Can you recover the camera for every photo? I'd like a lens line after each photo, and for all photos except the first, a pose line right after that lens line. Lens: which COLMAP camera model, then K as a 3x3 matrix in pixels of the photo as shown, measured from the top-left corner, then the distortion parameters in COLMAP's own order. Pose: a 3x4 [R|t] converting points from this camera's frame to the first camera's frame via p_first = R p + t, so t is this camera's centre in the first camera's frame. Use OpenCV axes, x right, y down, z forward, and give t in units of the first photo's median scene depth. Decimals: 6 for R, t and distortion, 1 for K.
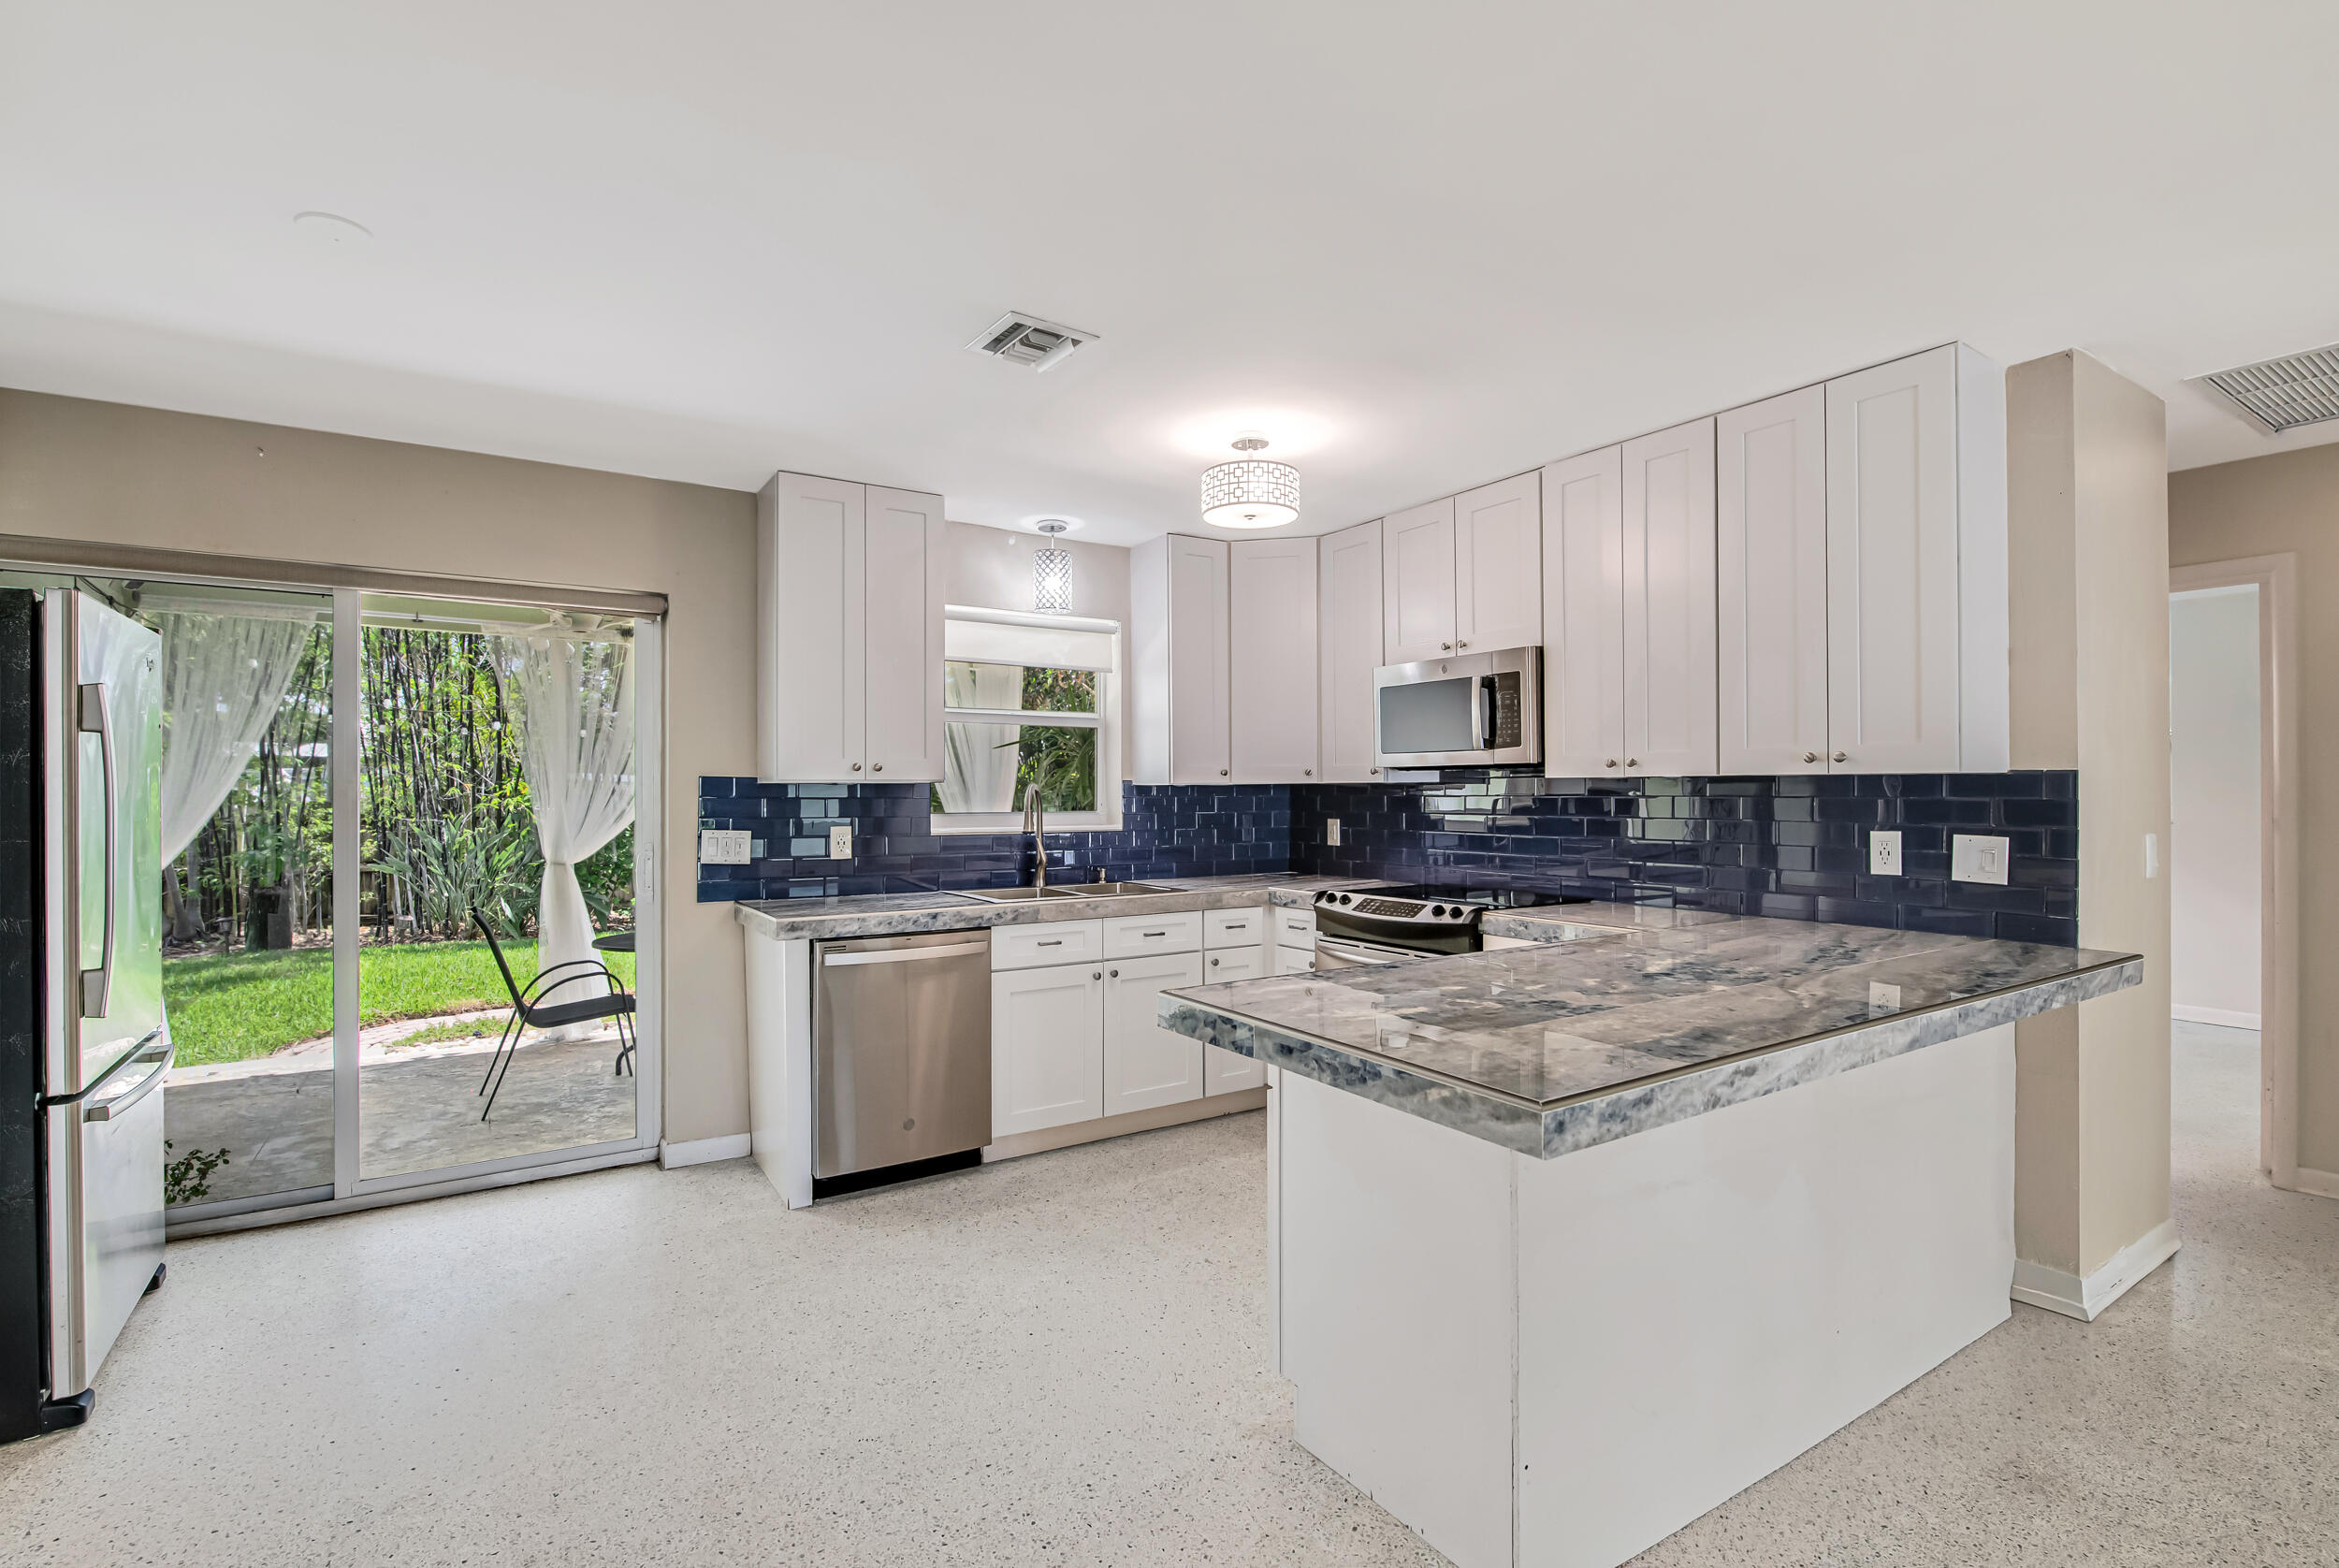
lens RADIAL K [[1053.1, 0, 1168.7], [0, 1053.1, 781.0], [0, 0, 1]] dist [-0.011674, -0.000388]
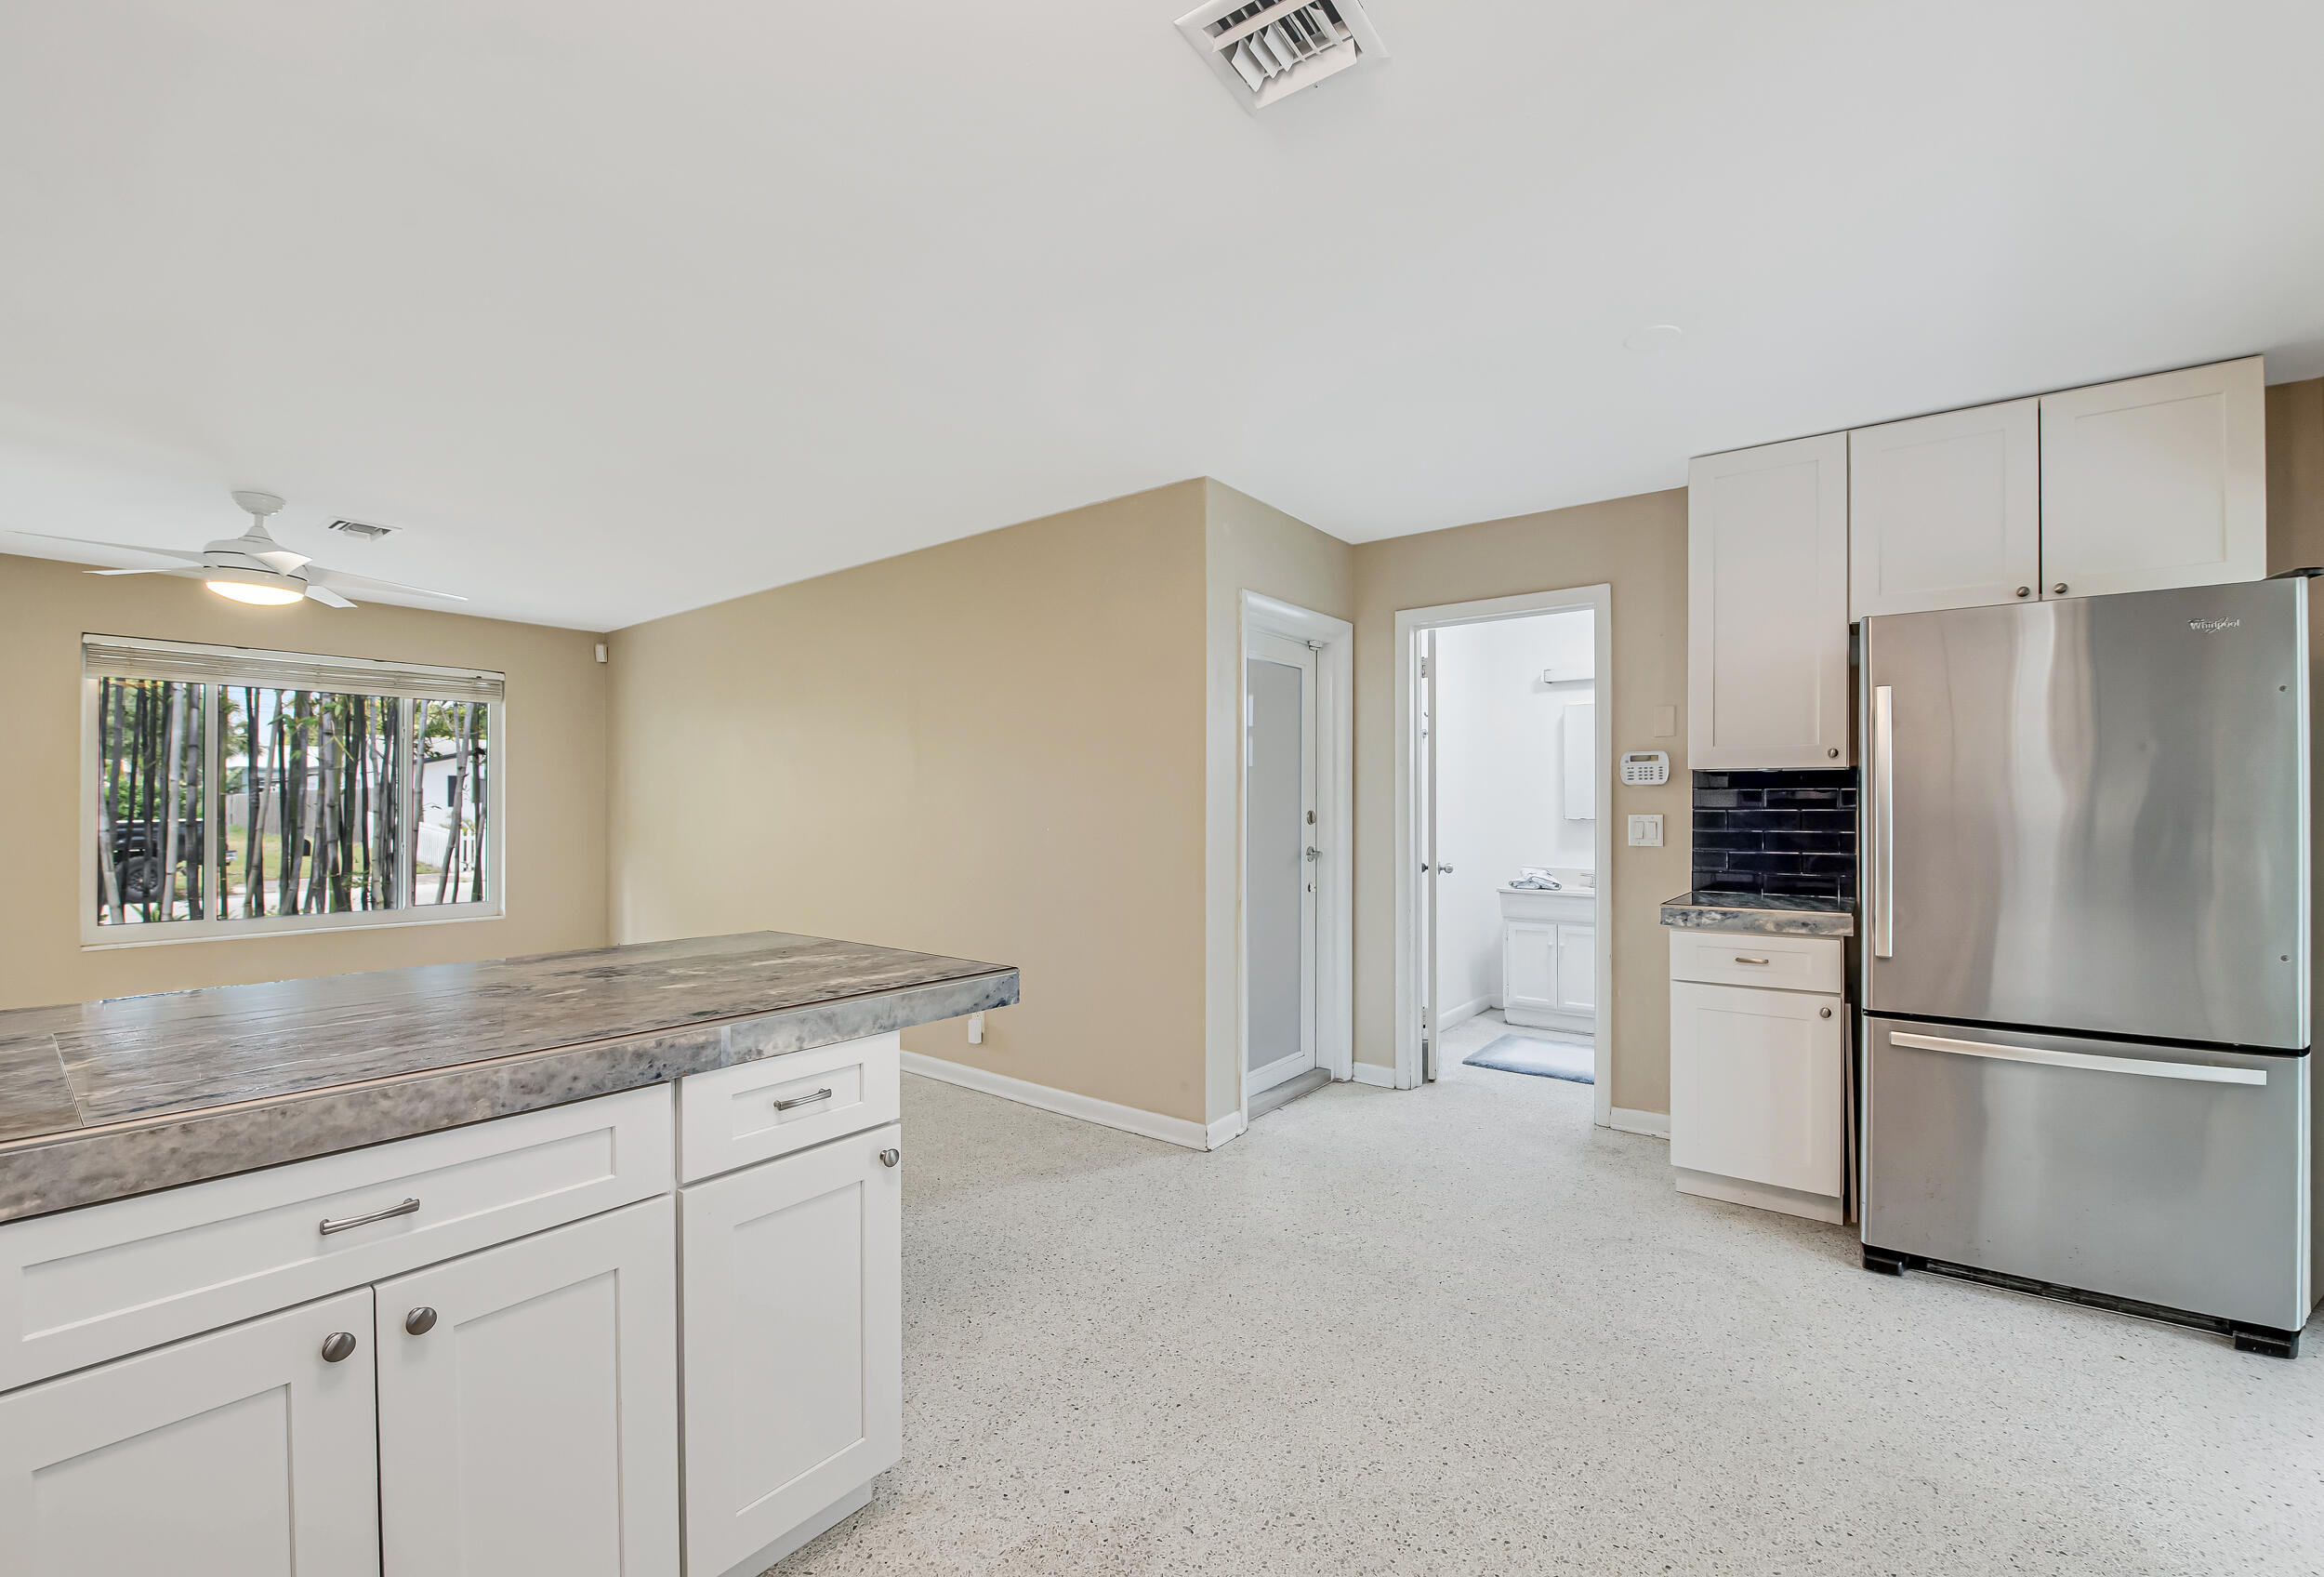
lens RADIAL K [[960.5, 0, 1181.5], [0, 960.5, 805.0], [0, 0, 1]] dist [-0.021547, -0.000342]
pose [[-0.939899, -0.000606, -0.341452, 0.077515], [0.003395, 0.999932, -0.011118, 0.030948], [0.341435, -0.011609, -0.939834, 0.967058]]
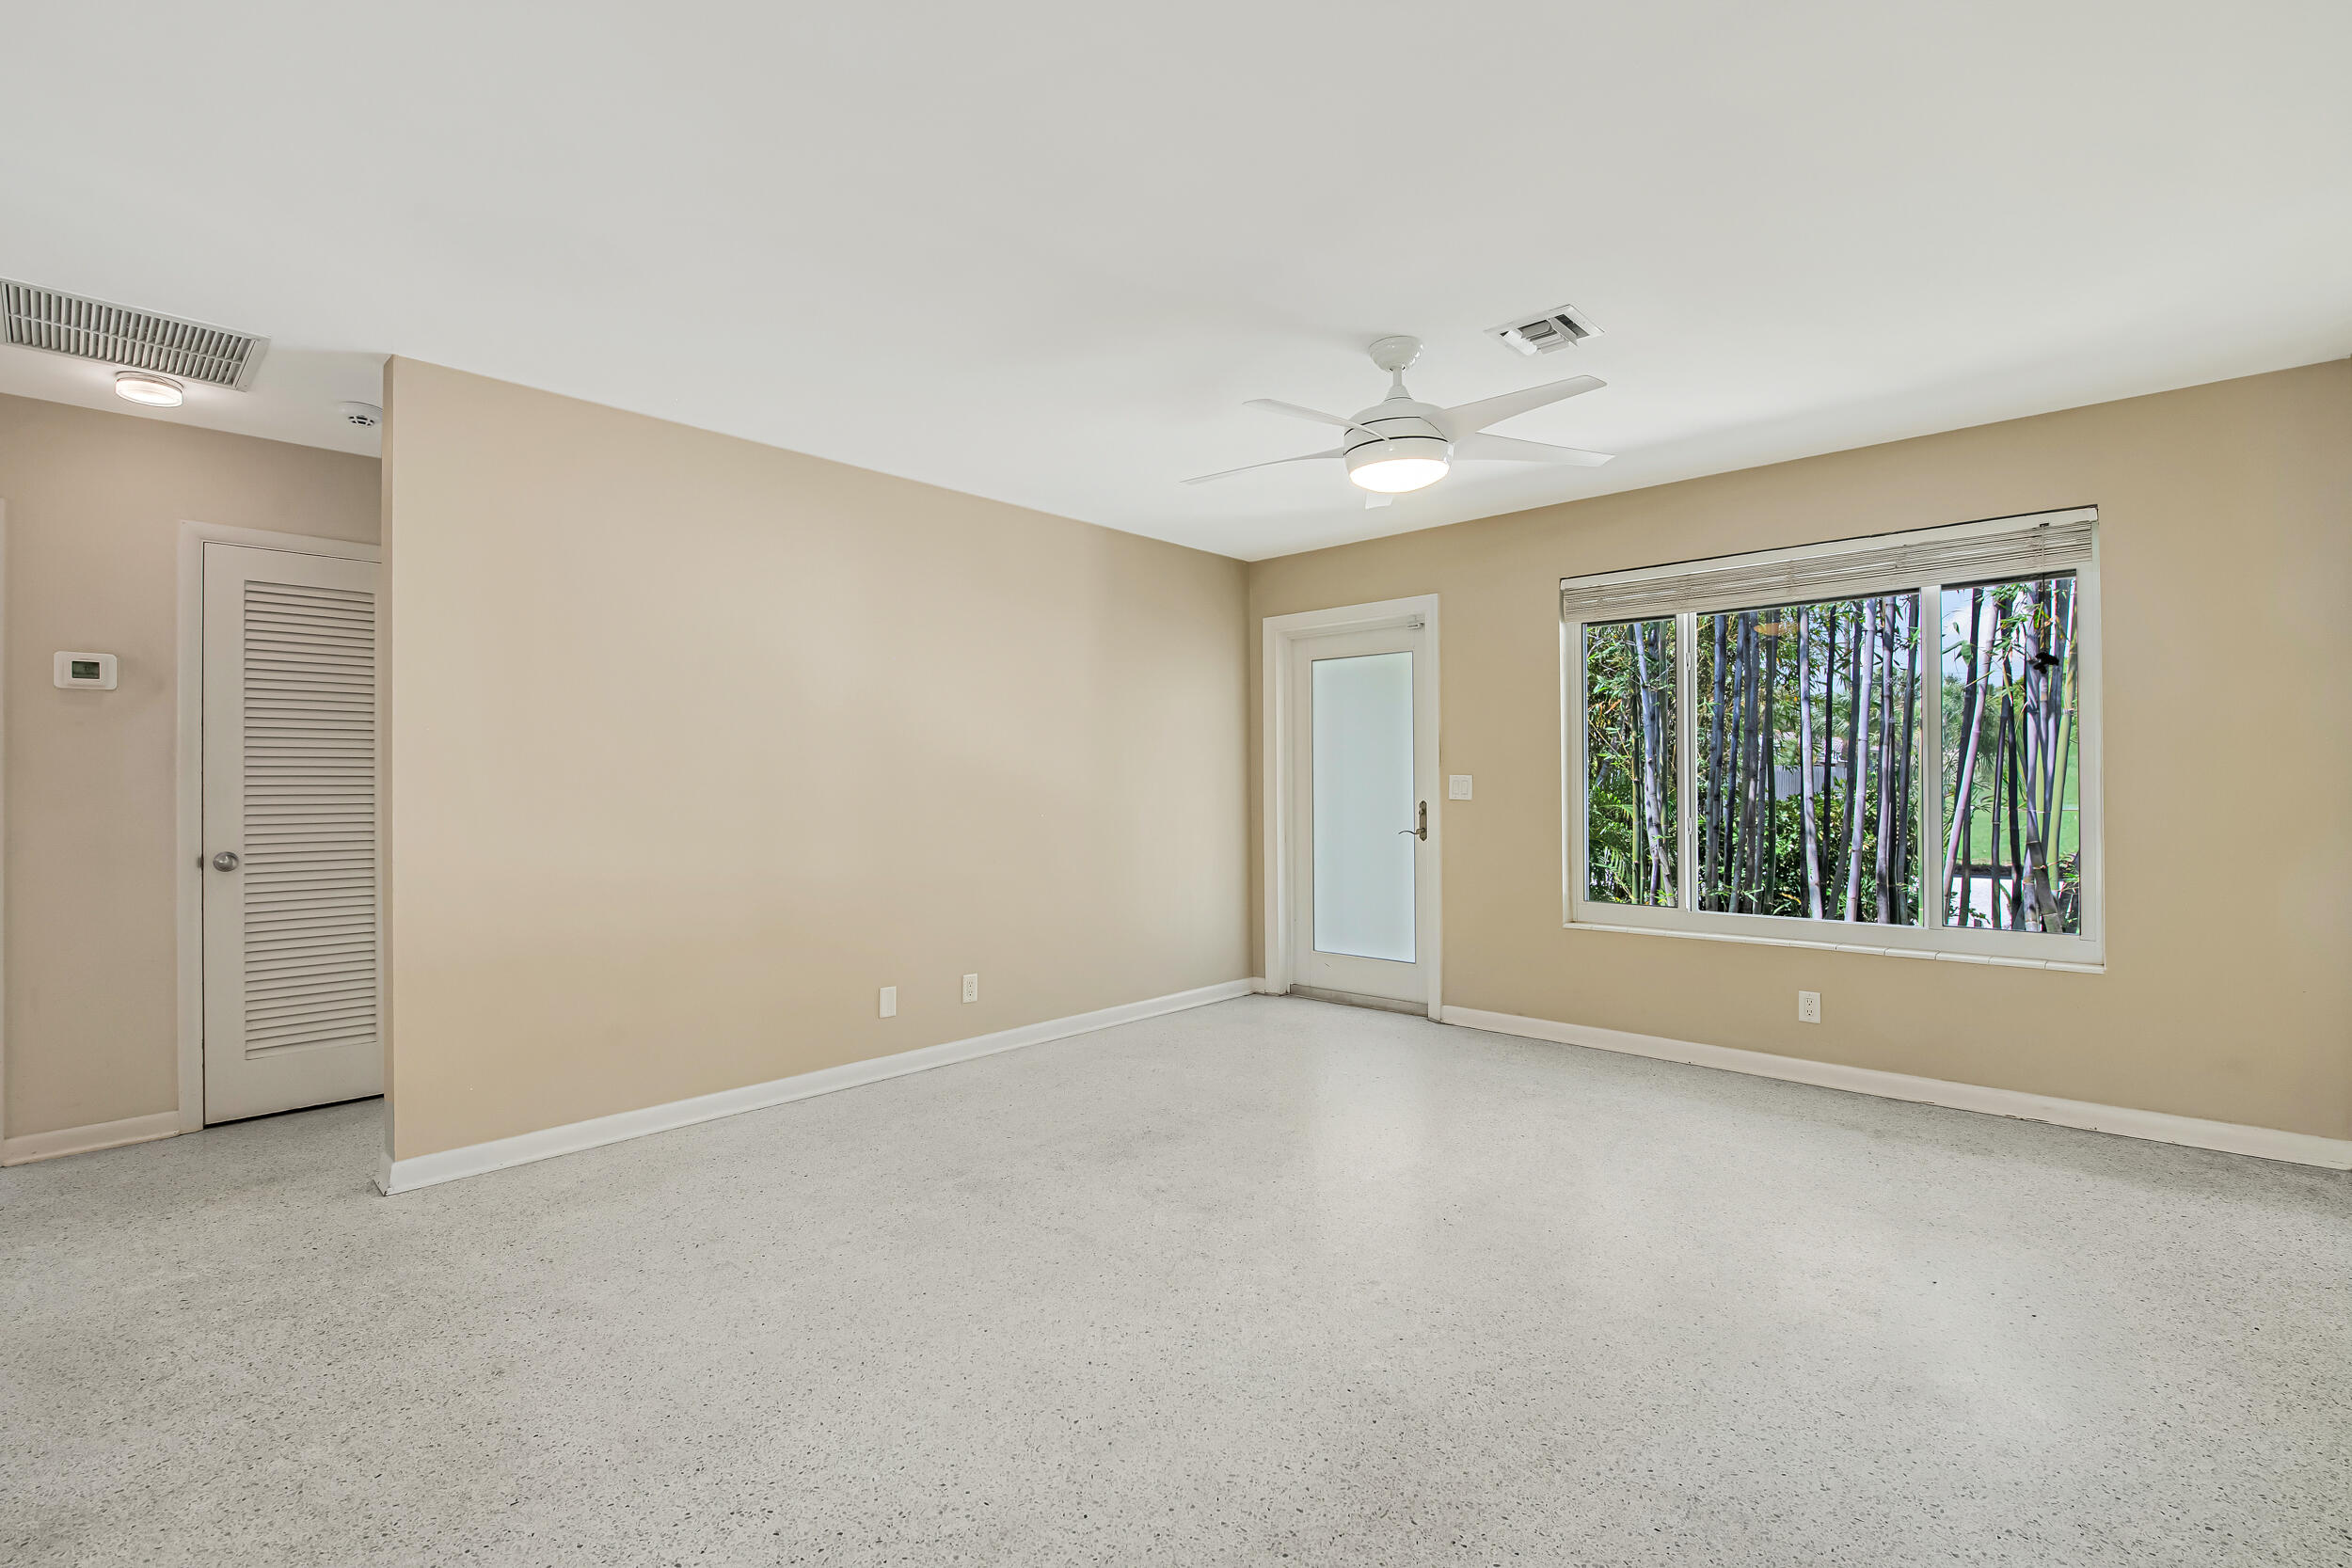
lens RADIAL K [[1063.9, 0, 1170.4], [0, 1063.9, 773.7], [0, 0, 1]] dist [-0.009904, -0.001878]
pose [[-0.240298, 0.014594, 0.970589, -0.088938], [-0.002458, 0.999875, -0.015643, 0.040454], [-0.970696, -0.006145, -0.240232, 0.162652]]
